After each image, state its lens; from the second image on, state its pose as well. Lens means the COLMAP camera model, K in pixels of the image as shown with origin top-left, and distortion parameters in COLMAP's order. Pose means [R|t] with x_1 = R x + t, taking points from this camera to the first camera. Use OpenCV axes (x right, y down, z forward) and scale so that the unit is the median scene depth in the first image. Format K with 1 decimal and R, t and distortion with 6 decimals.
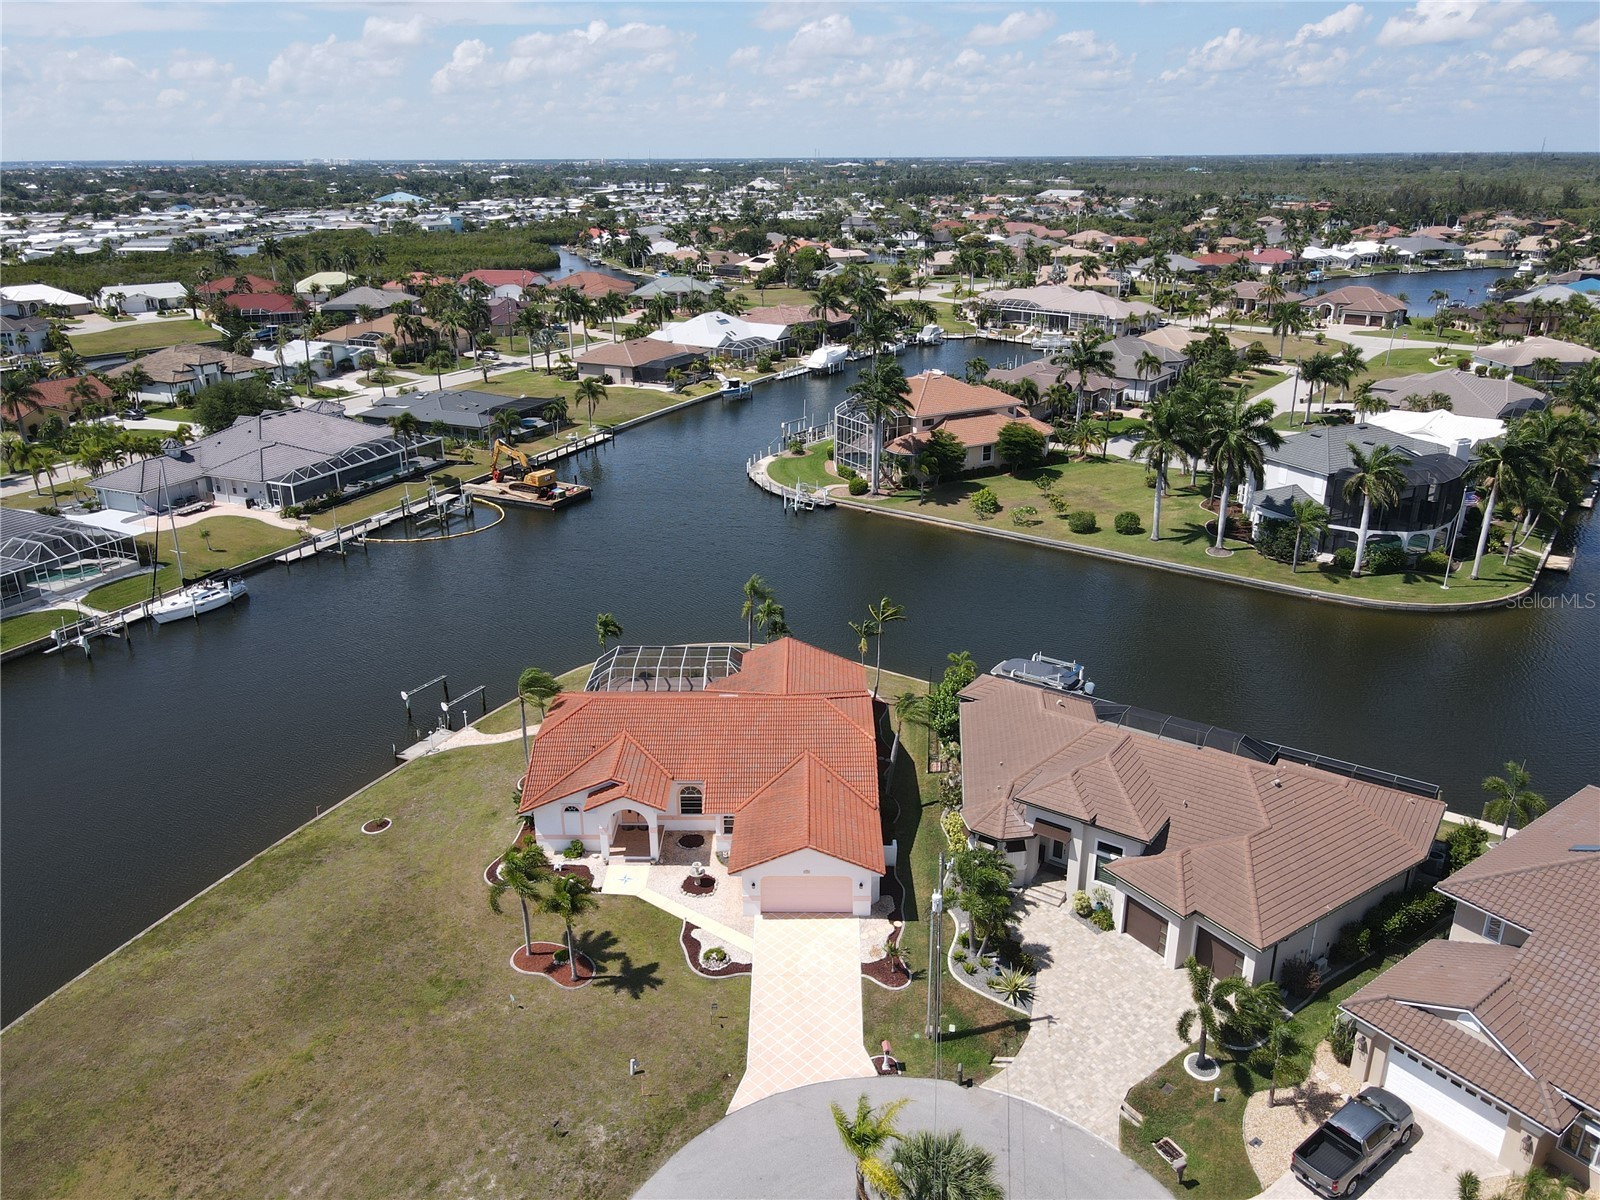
lens RADIAL K [[1175.1, 0, 797.7], [0, 1175.1, 601.6], [0, 0, 1]] dist [-0.004975, 0.028337]
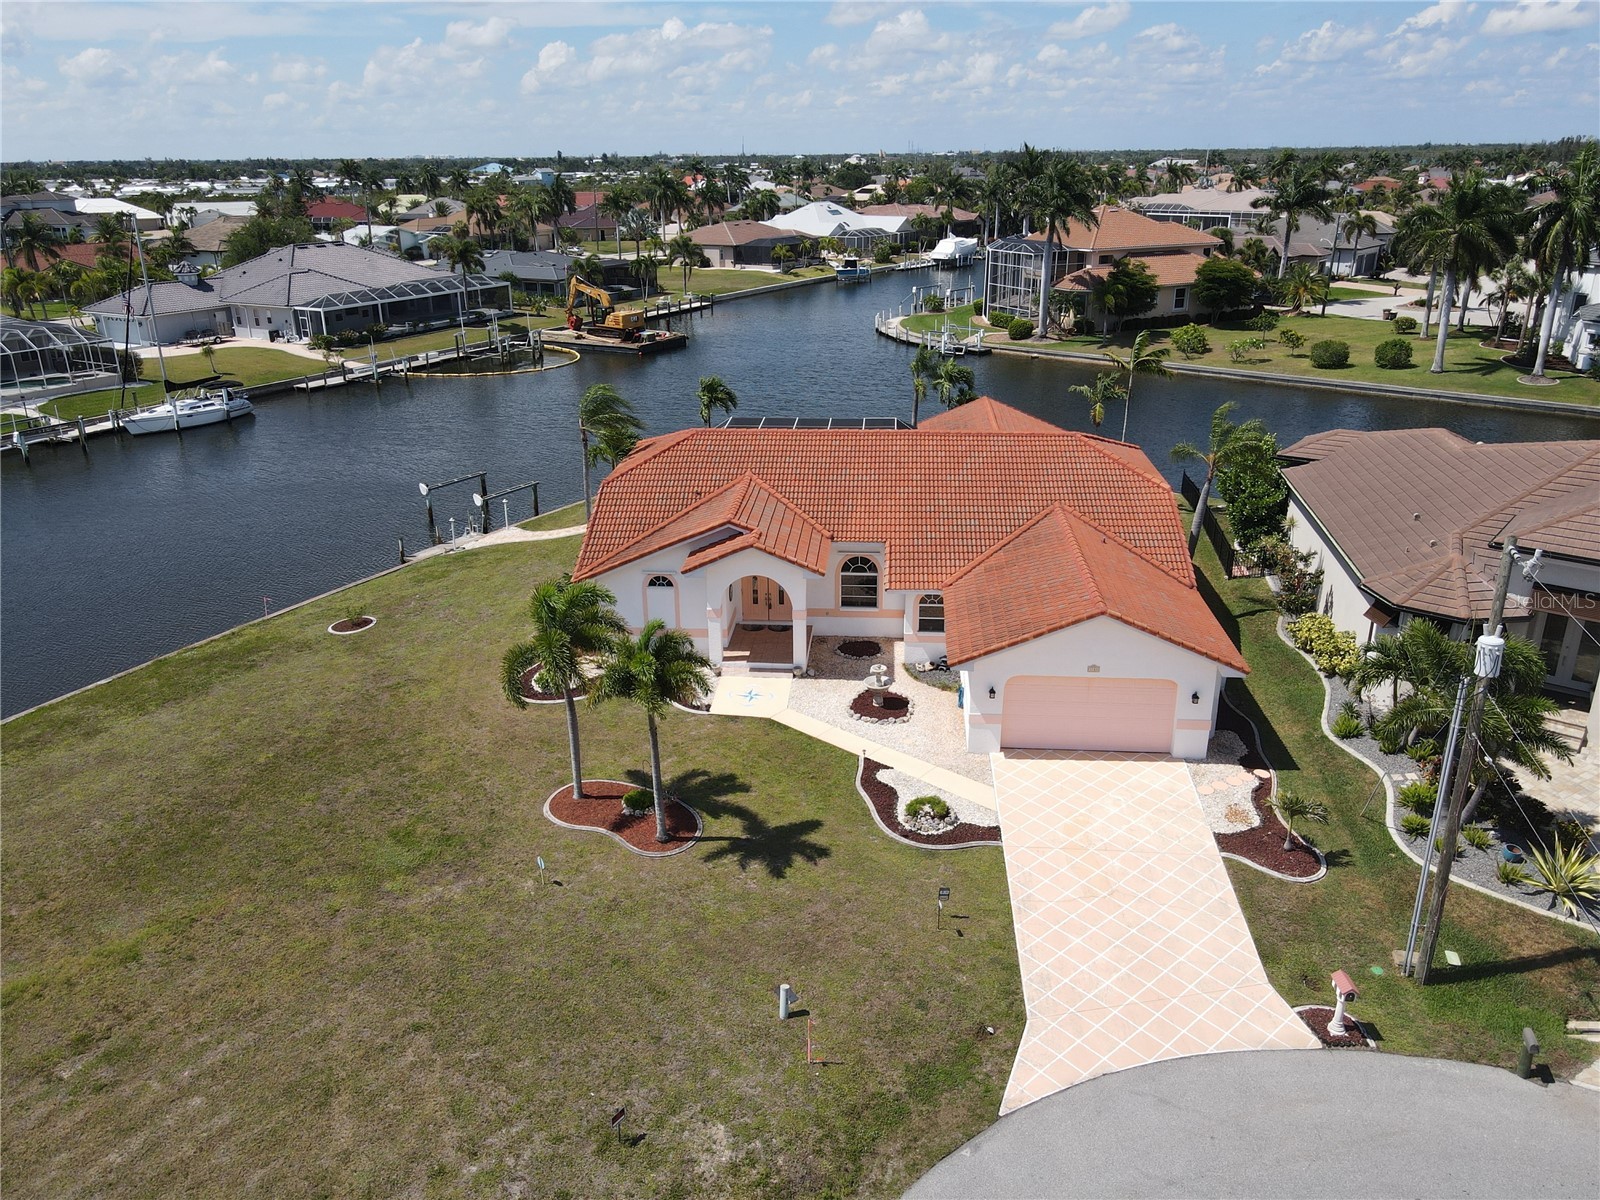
lens RADIAL K [[1175.1, 0, 797.7], [0, 1175.1, 601.6], [0, 0, 1]] dist [-0.004975, 0.028337]
pose [[0.997348, 0.022373, -0.069256, -0.082428], [-0.022303, 0.999750, 0.001789, 0.183256], [0.069278, -0.000239, 0.997597, 0.415244]]
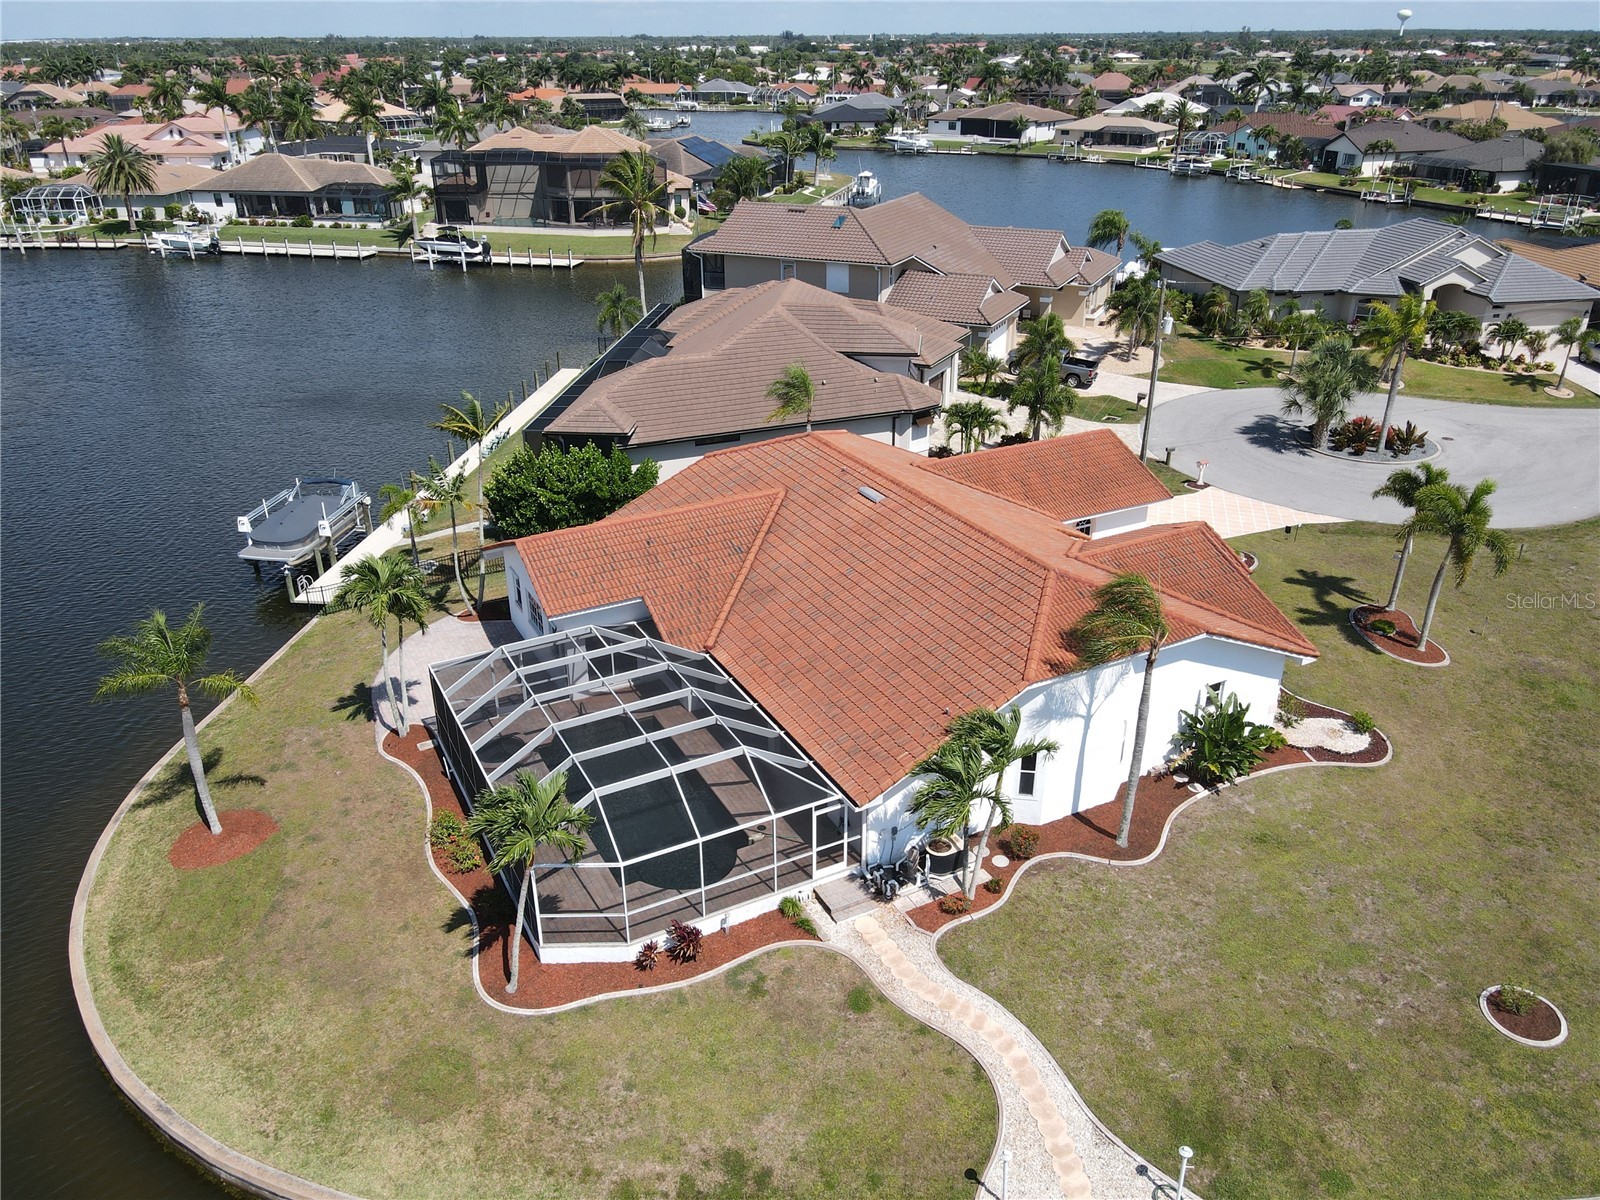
lens RADIAL K [[1175.1, 0, 797.7], [0, 1175.1, 601.6], [0, 0, 1]] dist [-0.004975, 0.028337]
pose [[-0.479349, -0.371928, 0.794918, -0.530996], [0.320759, 0.768851, 0.553155, -0.206932], [-0.816908, 0.520132, -0.249249, 1.295352]]
